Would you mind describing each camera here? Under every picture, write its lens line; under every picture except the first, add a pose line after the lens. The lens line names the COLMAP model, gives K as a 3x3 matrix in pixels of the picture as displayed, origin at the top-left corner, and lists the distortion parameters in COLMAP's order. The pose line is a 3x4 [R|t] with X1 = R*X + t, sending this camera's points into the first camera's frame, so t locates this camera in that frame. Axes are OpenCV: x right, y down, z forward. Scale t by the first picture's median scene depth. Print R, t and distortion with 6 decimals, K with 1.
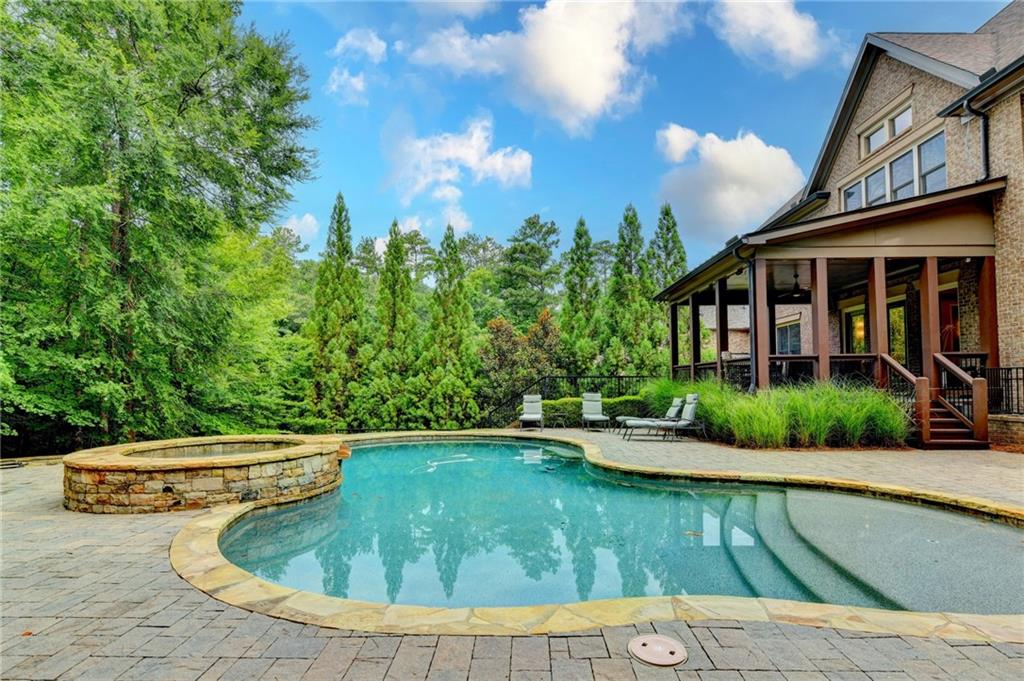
lens RADIAL K [[493.8, 0, 514.5], [0, 493.8, 368.6], [0, 0, 1]] dist [-0.012319, 0.000050]
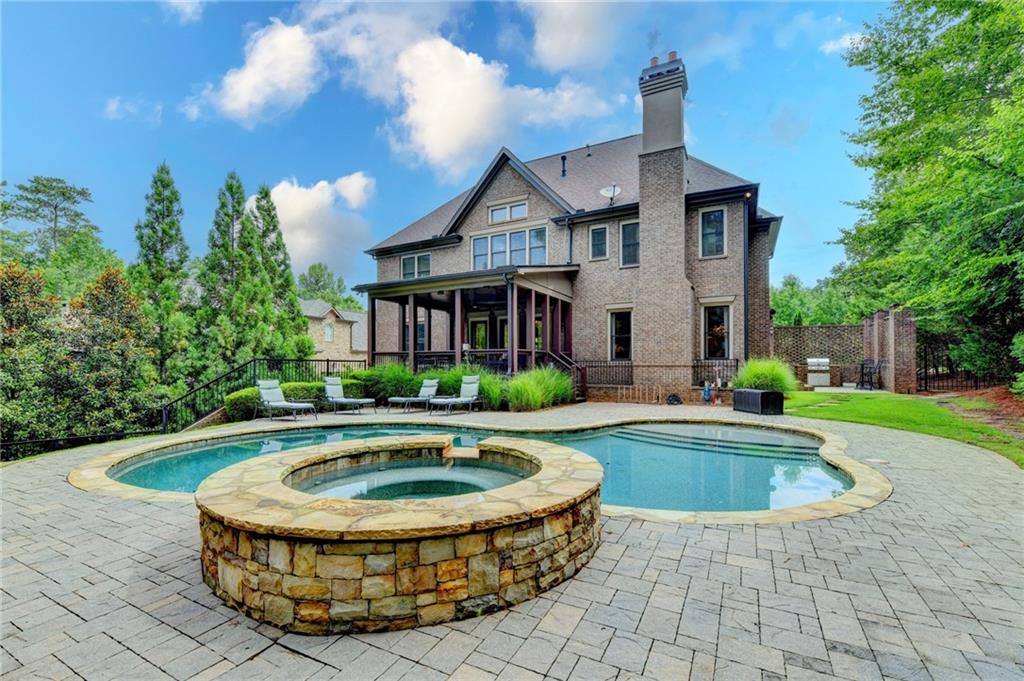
lens RADIAL K [[439.6, 0, 516.3], [0, 439.6, 366.6], [0, 0, 1]] dist [-0.005140, -0.000216]
pose [[0.443468, 0.008387, 0.896251, -0.673988], [-0.032412, 0.999452, 0.006684, 0.016372], [-0.895704, -0.032013, 0.443497, 0.404962]]
